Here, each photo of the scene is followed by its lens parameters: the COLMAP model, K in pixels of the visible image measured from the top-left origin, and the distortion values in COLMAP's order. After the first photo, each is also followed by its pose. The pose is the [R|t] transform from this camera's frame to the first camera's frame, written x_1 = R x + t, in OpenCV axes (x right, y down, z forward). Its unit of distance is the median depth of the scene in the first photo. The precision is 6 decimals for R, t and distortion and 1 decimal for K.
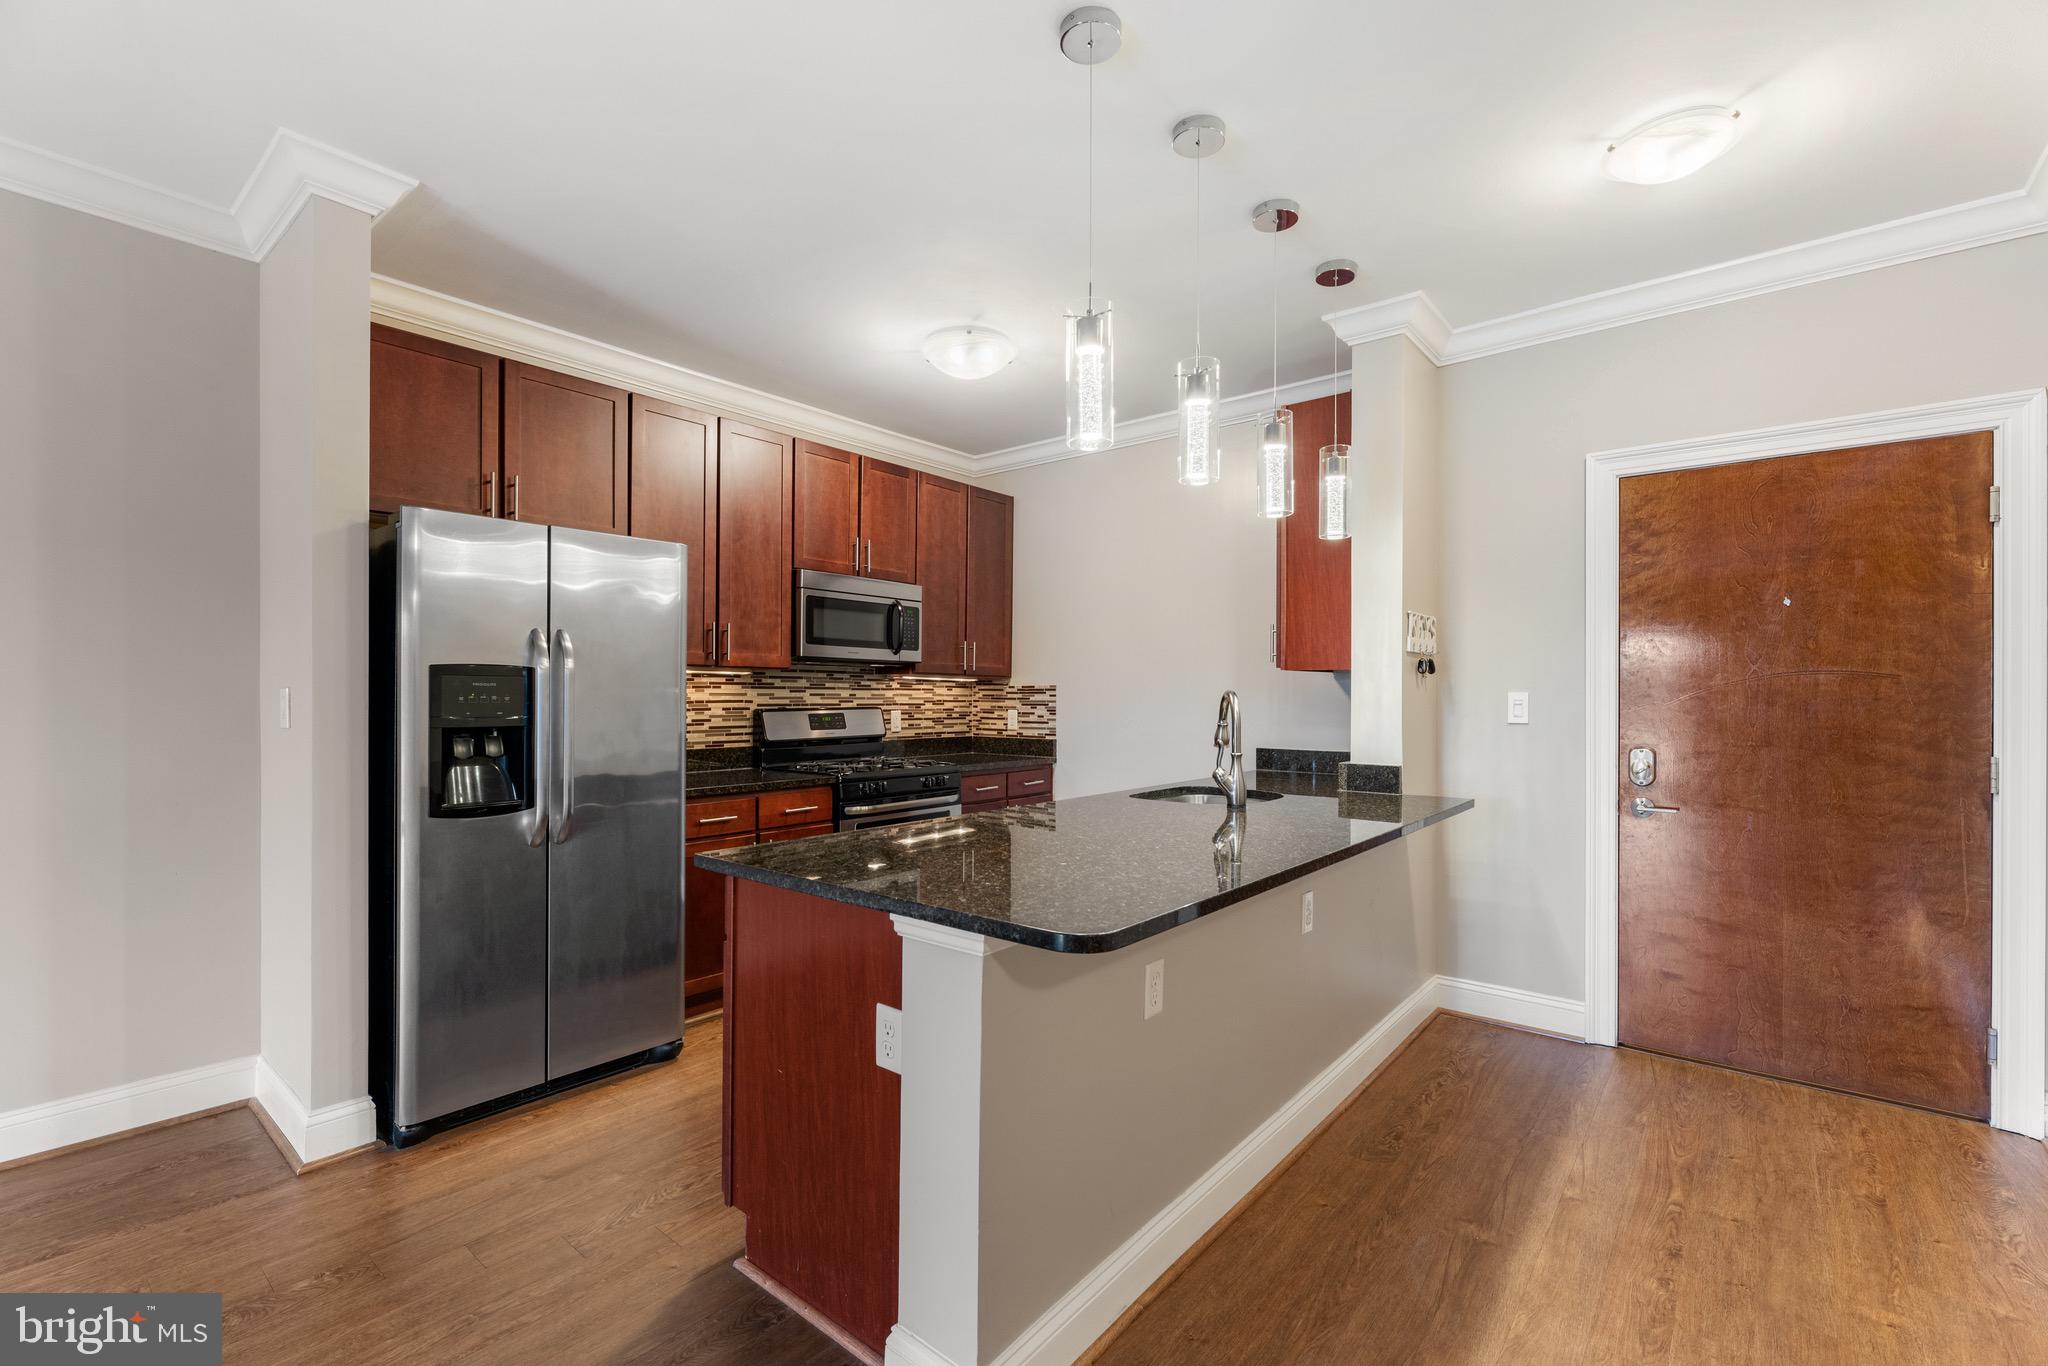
lens RADIAL K [[891.1, 0, 1015.5], [0, 891.1, 692.5], [0, 0, 1]] dist [-0.000247, -0.000342]
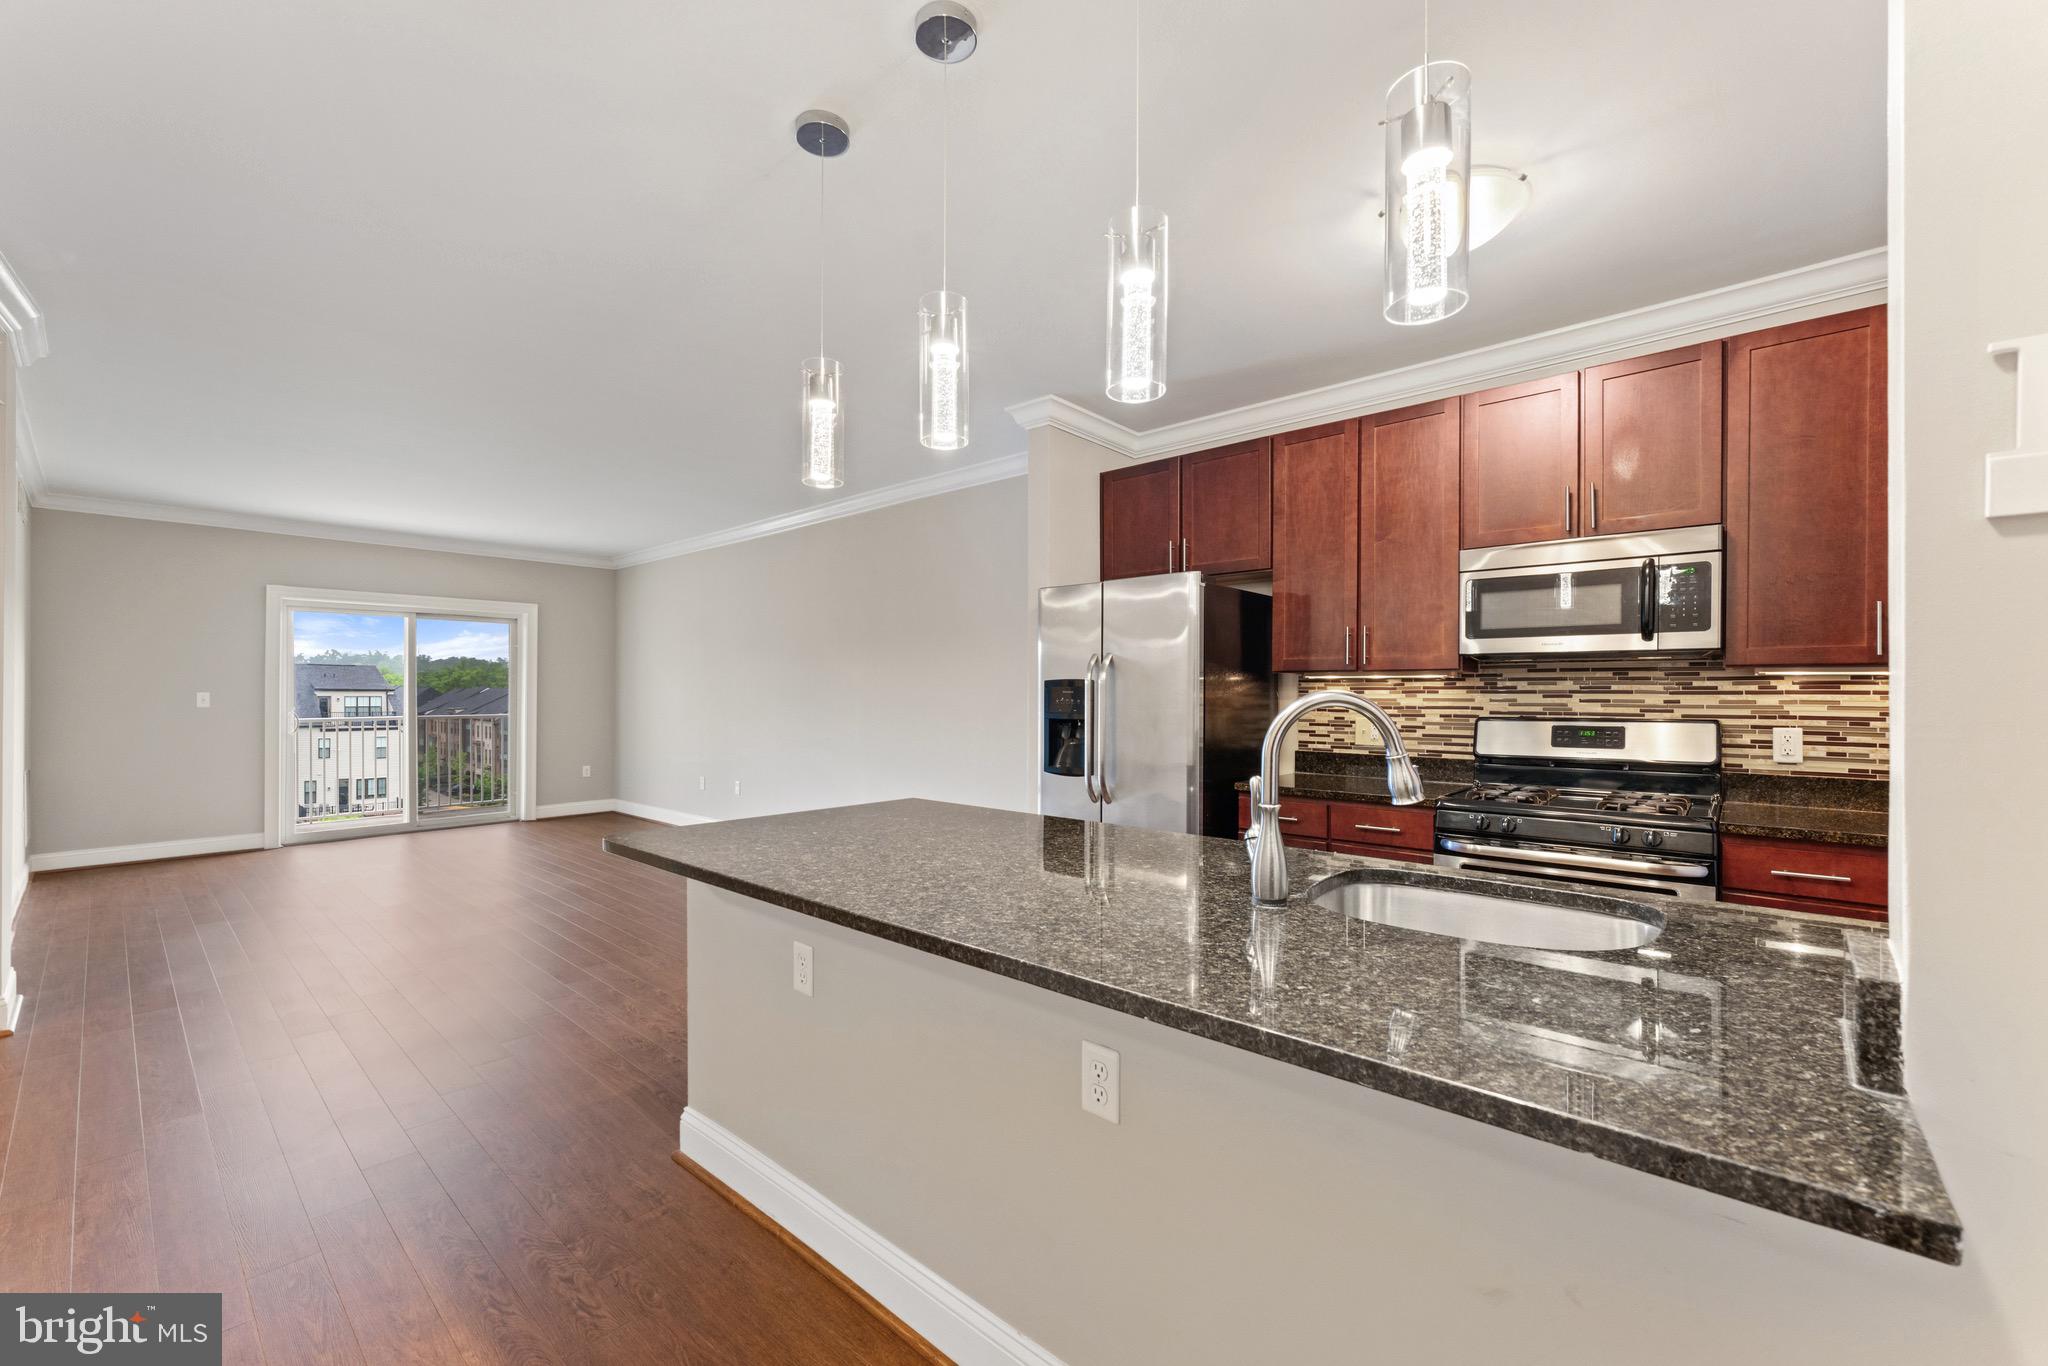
lens RADIAL K [[811.3, 0, 1024.0], [0, 811.3, 683.0], [0, 0, 1]] dist [0.002414, 0.000453]
pose [[-0.030086, -0.024209, -0.999254, 0.495907], [-0.005293, 0.999696, -0.024061, 0.006771], [0.999533, 0.004565, -0.030205, 0.564250]]
